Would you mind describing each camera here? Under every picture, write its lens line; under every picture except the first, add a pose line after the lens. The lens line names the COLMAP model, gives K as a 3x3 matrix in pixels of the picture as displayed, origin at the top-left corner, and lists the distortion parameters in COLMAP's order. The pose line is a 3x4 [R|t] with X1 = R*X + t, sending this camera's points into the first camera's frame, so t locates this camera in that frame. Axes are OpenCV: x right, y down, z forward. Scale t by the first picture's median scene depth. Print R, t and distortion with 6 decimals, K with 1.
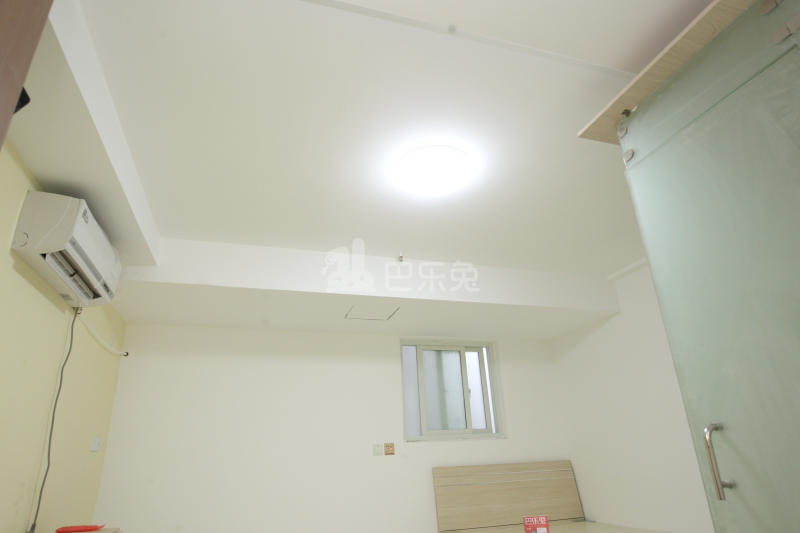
lens RADIAL K [[474.2, 0, 400.0], [0, 474.2, 266.5], [0, 0, 1]] dist [-0.032035, -0.000502]
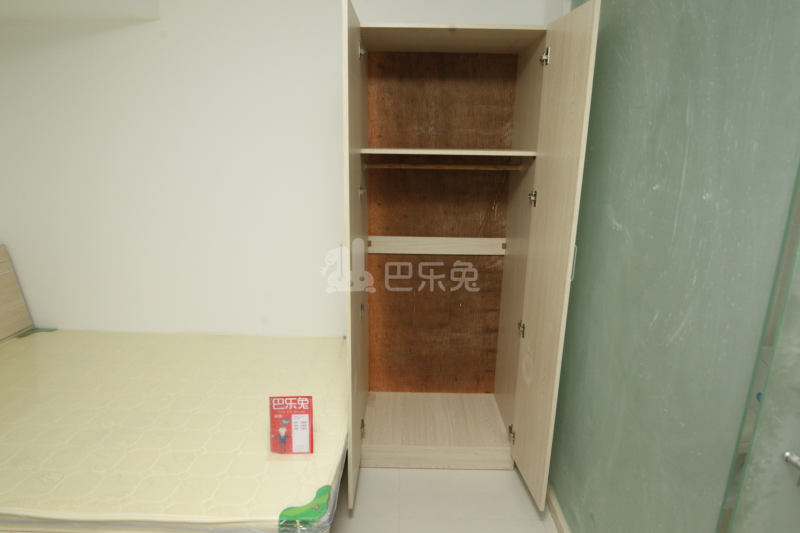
lens RADIAL K [[474.2, 0, 400.0], [0, 474.2, 266.5], [0, 0, 1]] dist [-0.032035, -0.000502]
pose [[0.308671, -0.193322, 0.931316, -0.036928], [-0.387596, 0.868582, 0.308763, 0.062392], [-0.868615, -0.456280, 0.193175, 0.457251]]
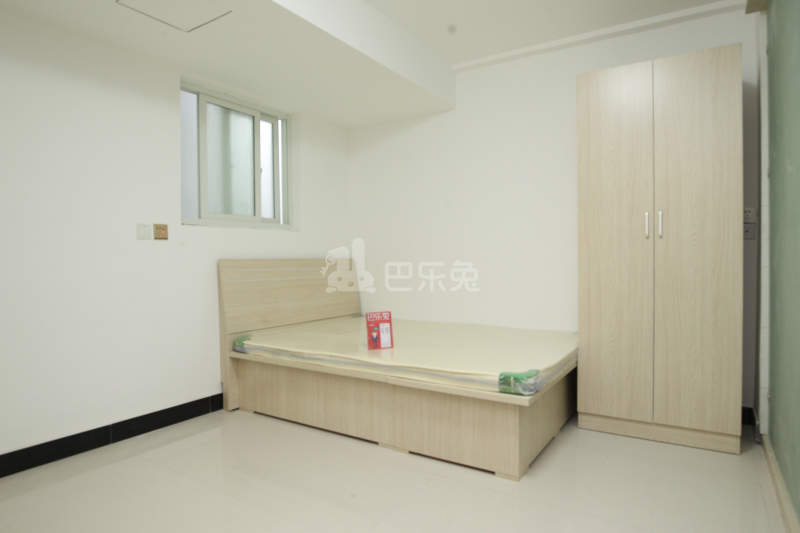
lens RADIAL K [[477.4, 0, 400.0], [0, 477.4, 266.5], [0, 0, 1]] dist [-0.029175, -0.001493]
pose [[0.769776, 0.024280, 0.637853, -0.183947], [-0.263753, 0.922079, 0.283205, 0.137310], [-0.581274, -0.386240, 0.716197, 0.265669]]
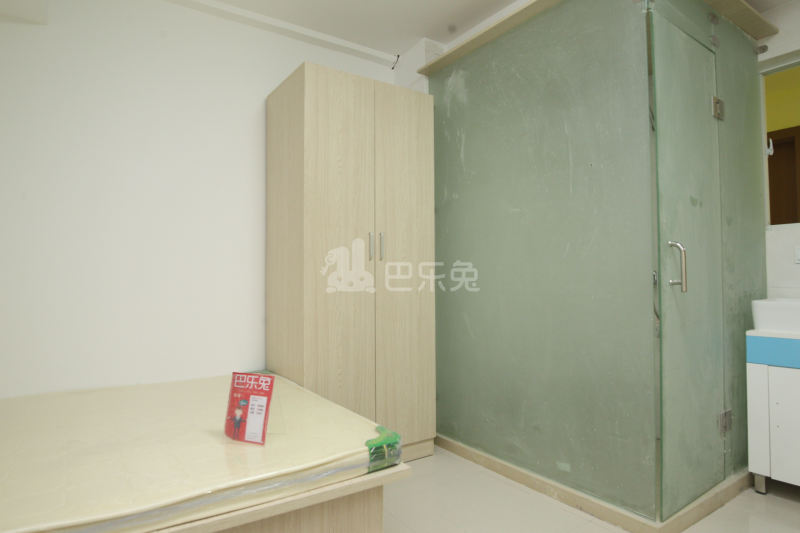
lens RADIAL K [[474.2, 0, 400.0], [0, 474.2, 266.5], [0, 0, 1]] dist [-0.032035, -0.000502]
pose [[-0.293518, 0.071479, 0.953277, -0.124239], [-0.345480, 0.921870, -0.175499, 0.284462], [-0.891342, -0.380850, -0.245891, 0.624987]]
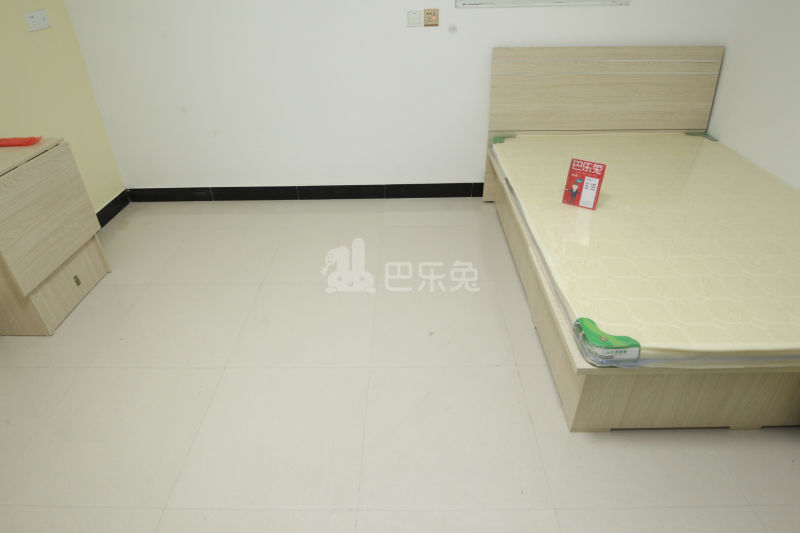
lens RADIAL K [[474.2, 0, 400.0], [0, 474.2, 266.5], [0, 0, 1]] dist [-0.032035, -0.000502]
pose [[0.950160, 0.189424, -0.247619, 0.163366], [0.100414, 0.565988, 0.818276, 0.025068], [0.295150, -0.802357, 0.518758, 0.321115]]
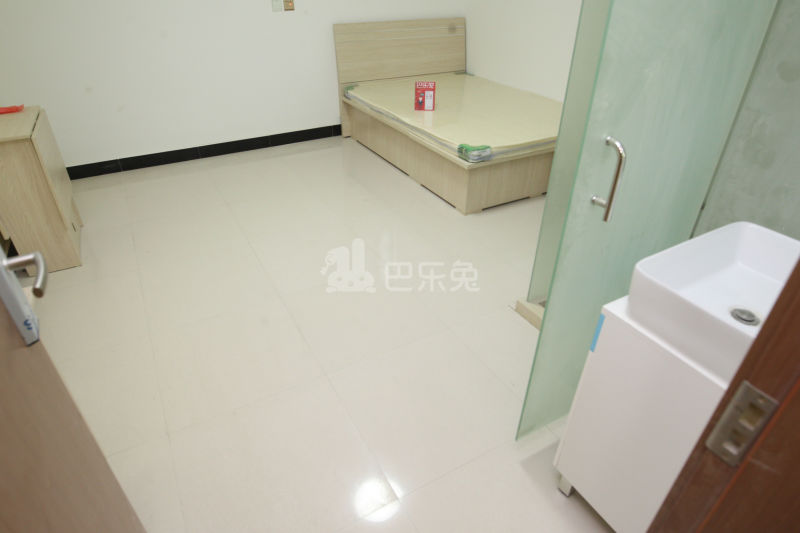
lens RADIAL K [[474.2, 0, 400.0], [0, 474.2, 266.5], [0, 0, 1]] dist [-0.032035, -0.000502]
pose [[0.977542, -0.071818, 0.198125, -0.026855], [-0.121389, 0.576621, 0.807944, -0.099545], [-0.172268, -0.813849, 0.554953, -0.005902]]
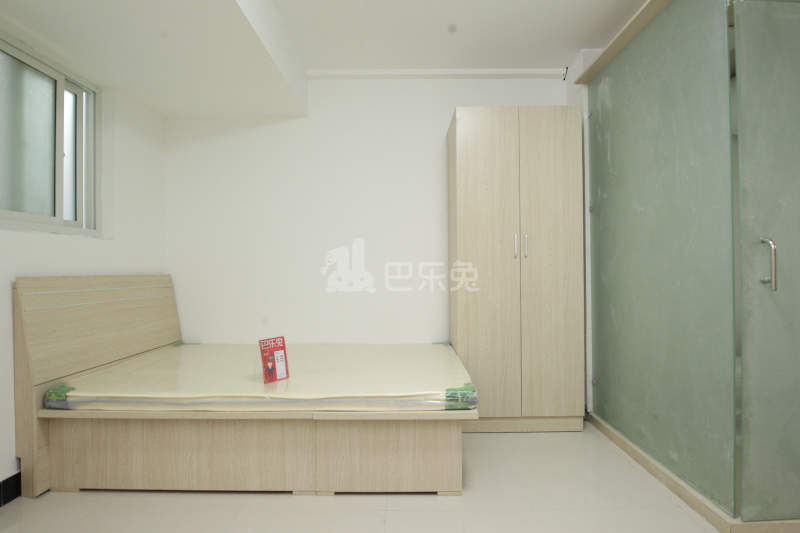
lens RADIAL K [[474.2, 0, 400.0], [0, 474.2, 266.5], [0, 0, 1]] dist [-0.032035, -0.000502]
pose [[0.306666, 0.047808, 0.950616, -0.273534], [-0.366295, 0.927747, 0.071508, 0.214161], [-0.878512, -0.370135, 0.302020, 0.456354]]
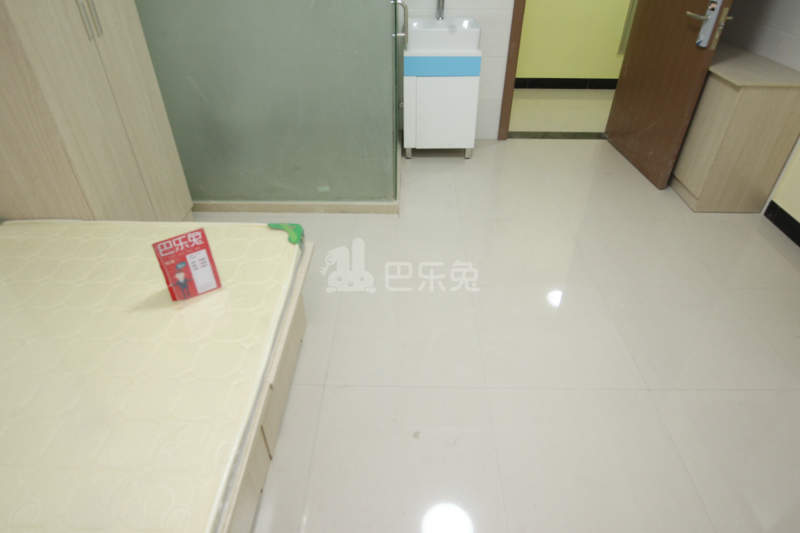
lens RADIAL K [[477.4, 0, 400.0], [0, 477.4, 266.5], [0, 0, 1]] dist [-0.029175, -0.001493]
pose [[-0.948053, -0.155163, 0.277706, 0.007940], [-0.081627, 0.962405, 0.259062, 0.255659], [-0.307462, 0.222936, -0.925077, 0.873826]]
